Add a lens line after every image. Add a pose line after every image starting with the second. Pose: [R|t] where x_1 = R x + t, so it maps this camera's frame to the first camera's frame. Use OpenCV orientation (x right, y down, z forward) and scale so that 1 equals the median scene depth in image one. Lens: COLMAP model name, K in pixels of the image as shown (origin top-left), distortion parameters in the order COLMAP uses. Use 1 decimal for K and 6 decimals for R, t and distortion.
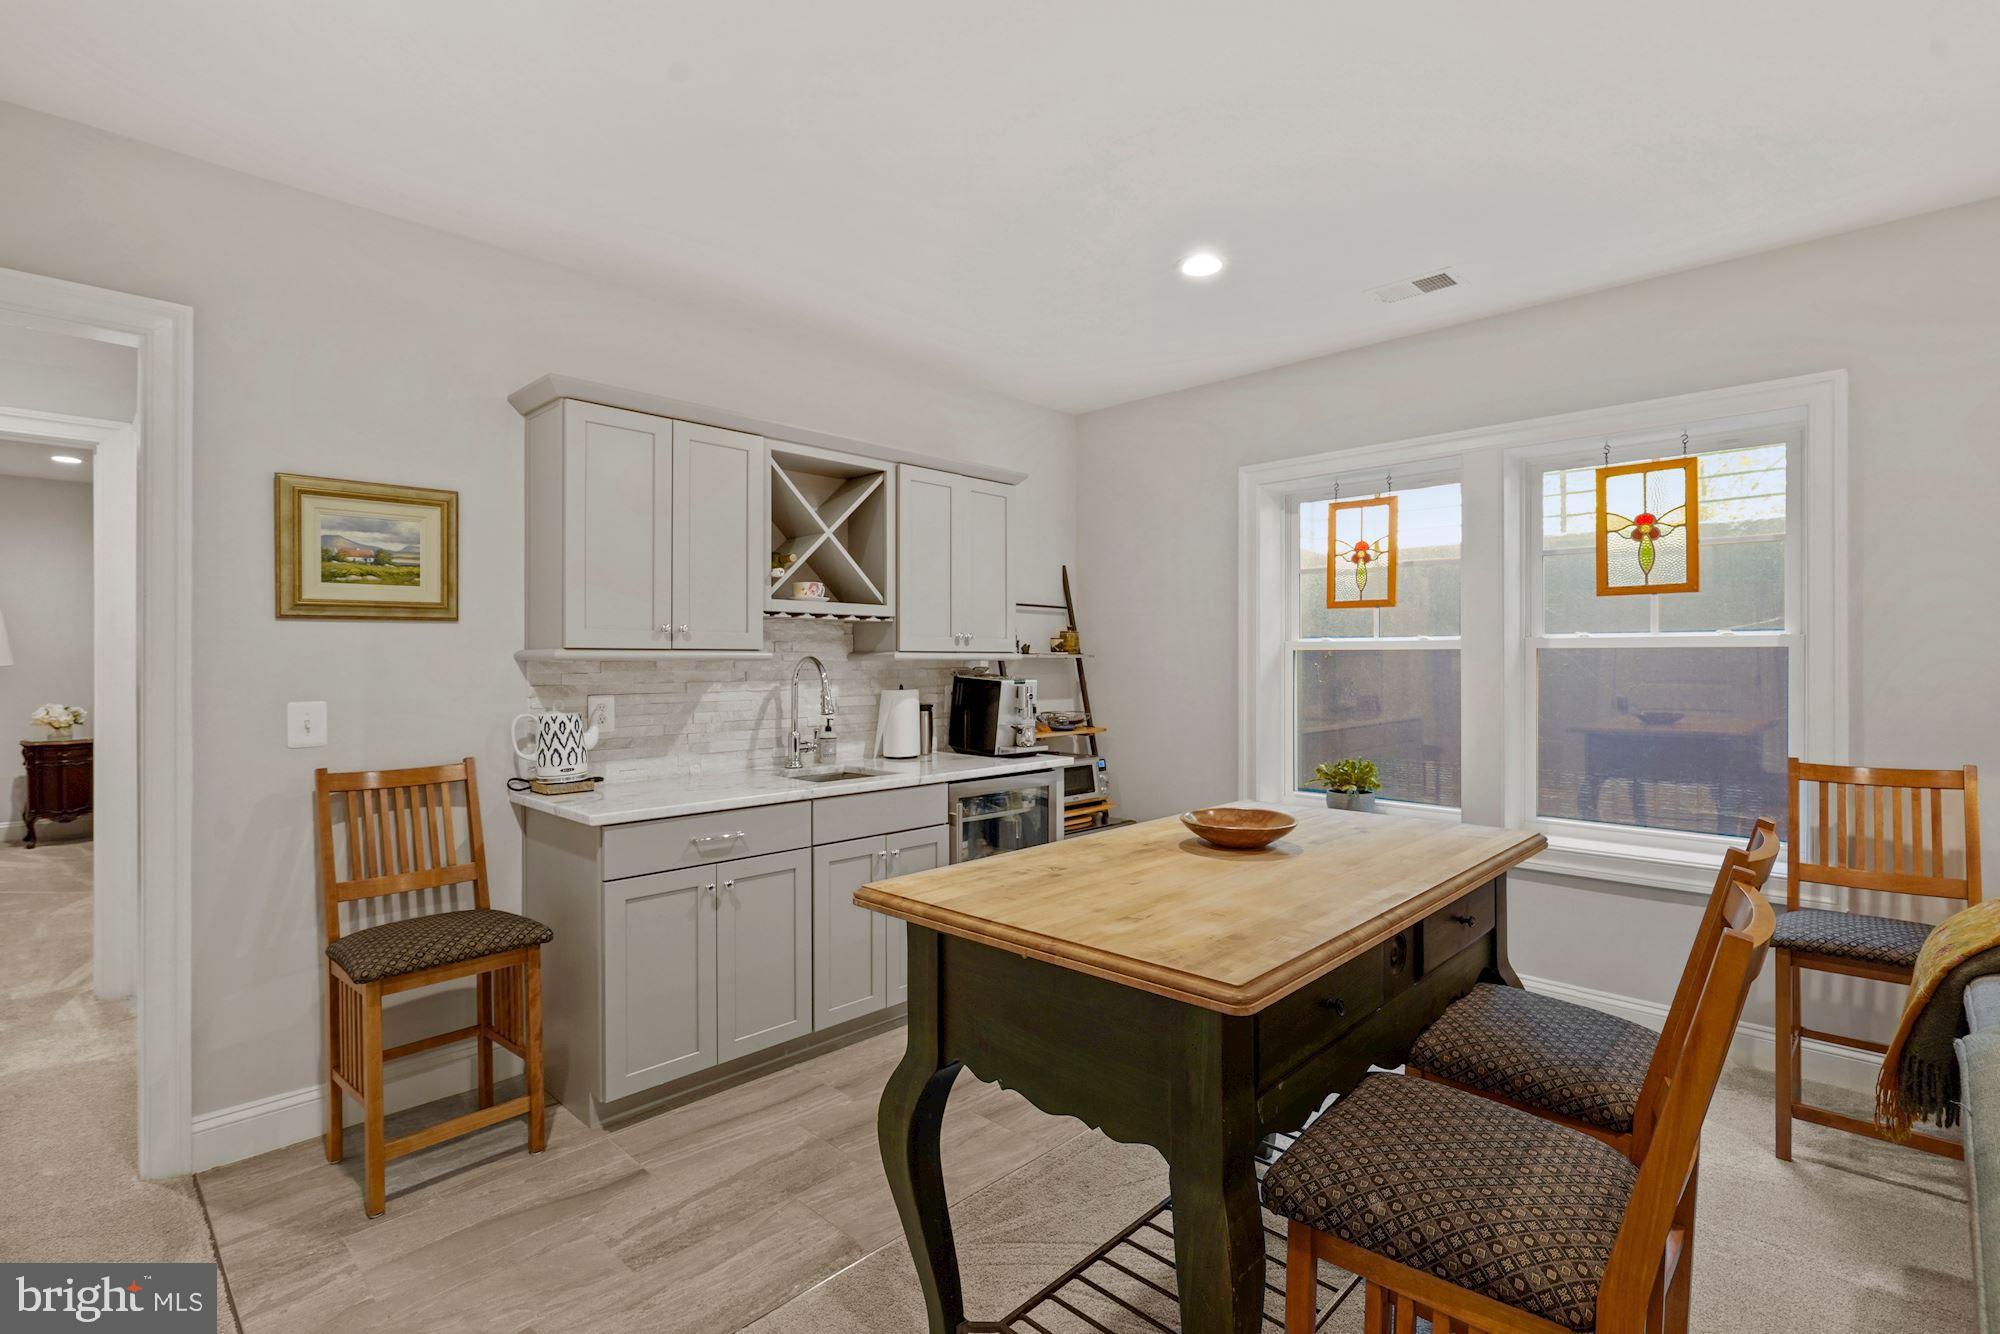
lens RADIAL K [[936.4, 0, 1003.1], [0, 936.4, 661.3], [0, 0, 1]] dist [0.000739, 0.000403]
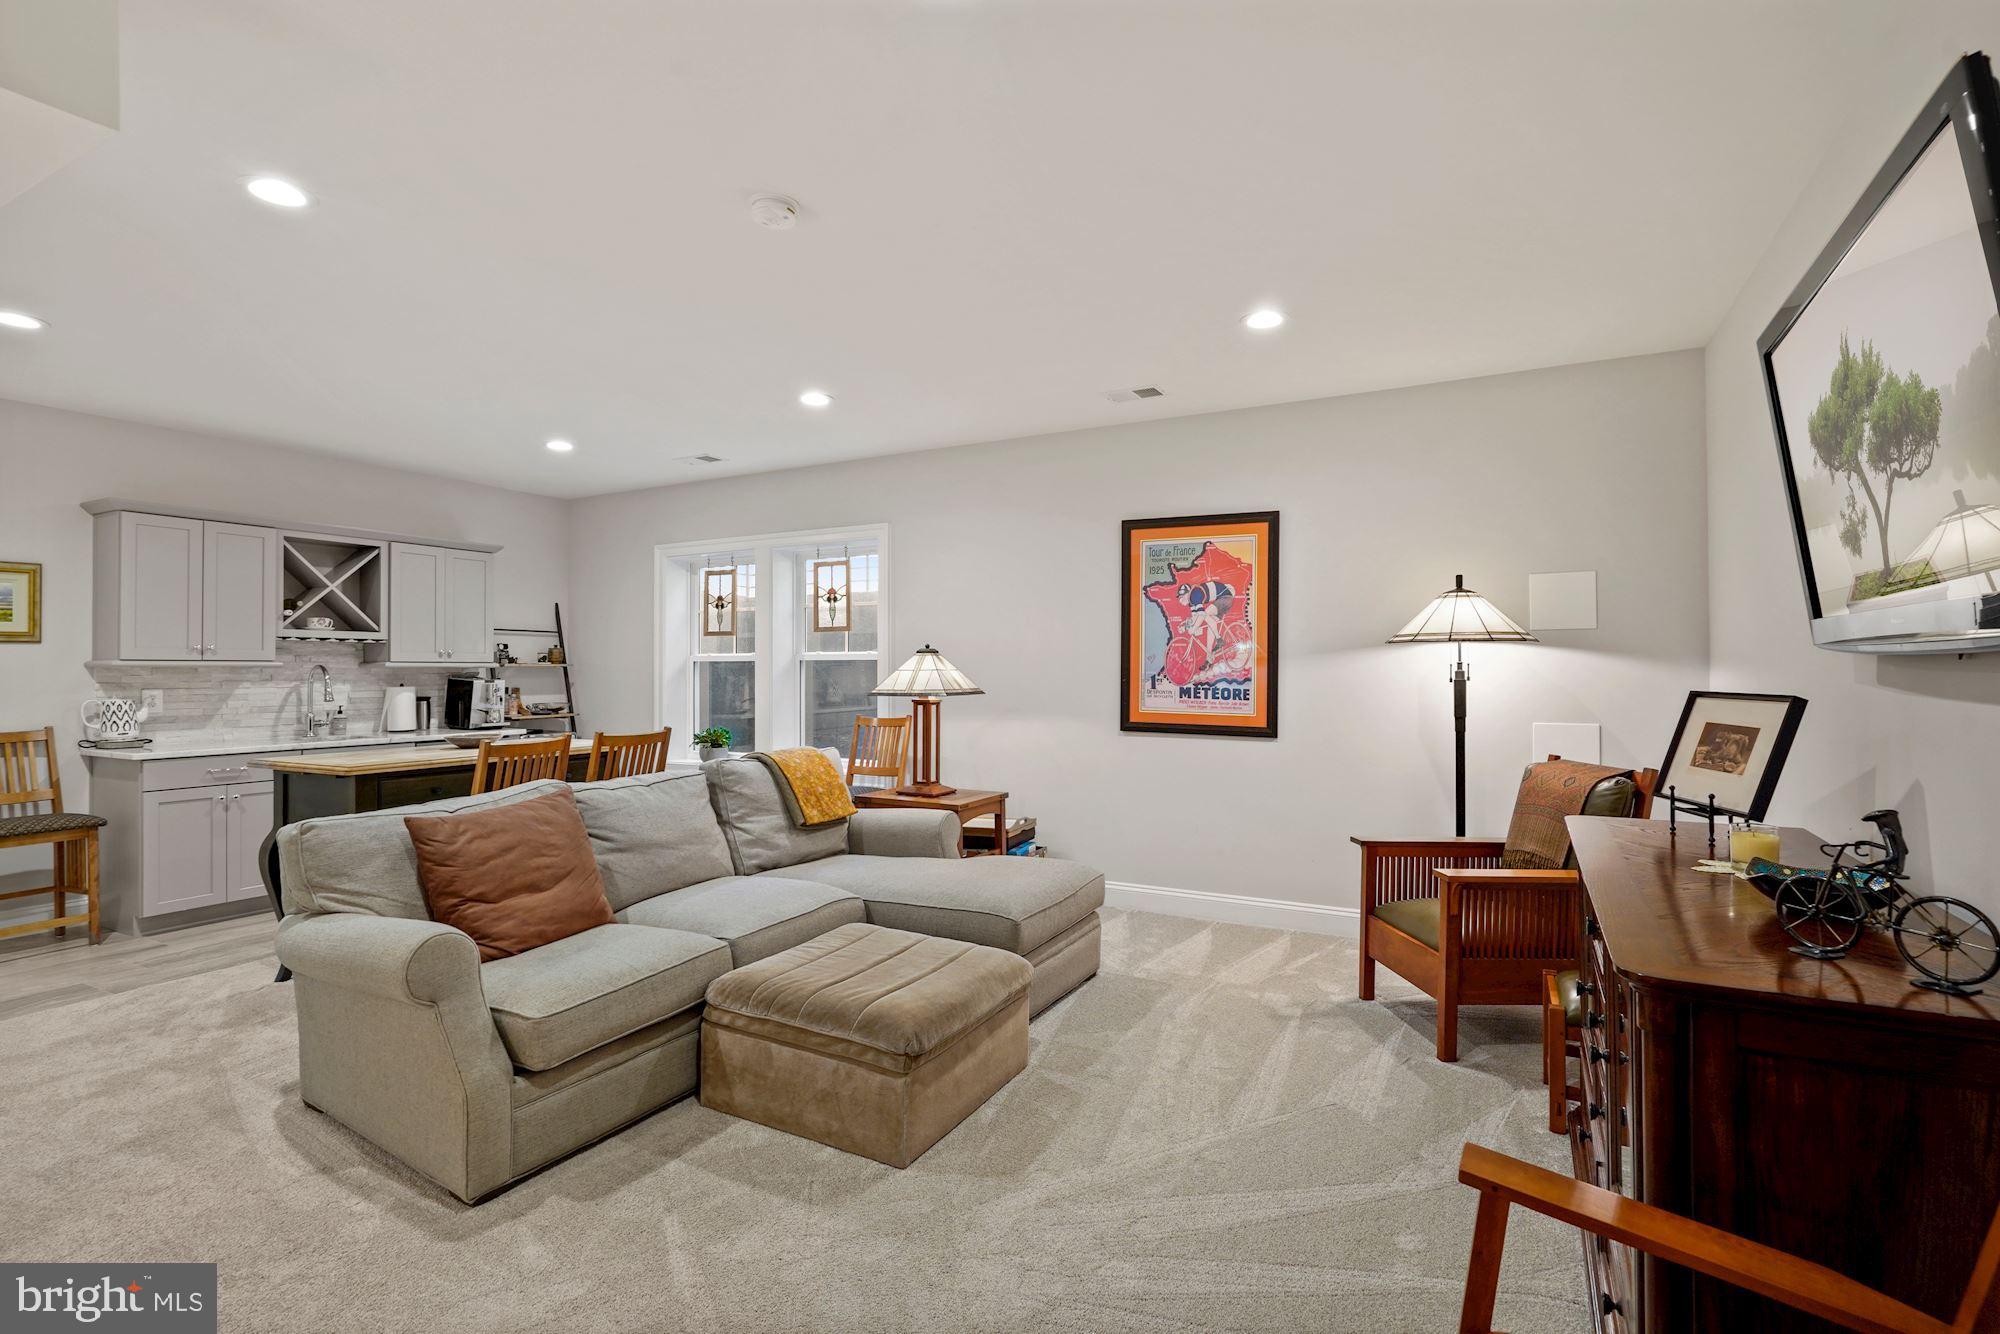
lens RADIAL K [[936.4, 0, 1001.4], [0, 936.4, 663.5], [0, 0, 1]] dist [0.000739, 0.000403]
pose [[0.962596, 0.000046, 0.270942, 0.494685], [0.002520, 0.999955, -0.009121, 0.010070], [-0.270931, 0.009463, 0.962552, -0.865208]]
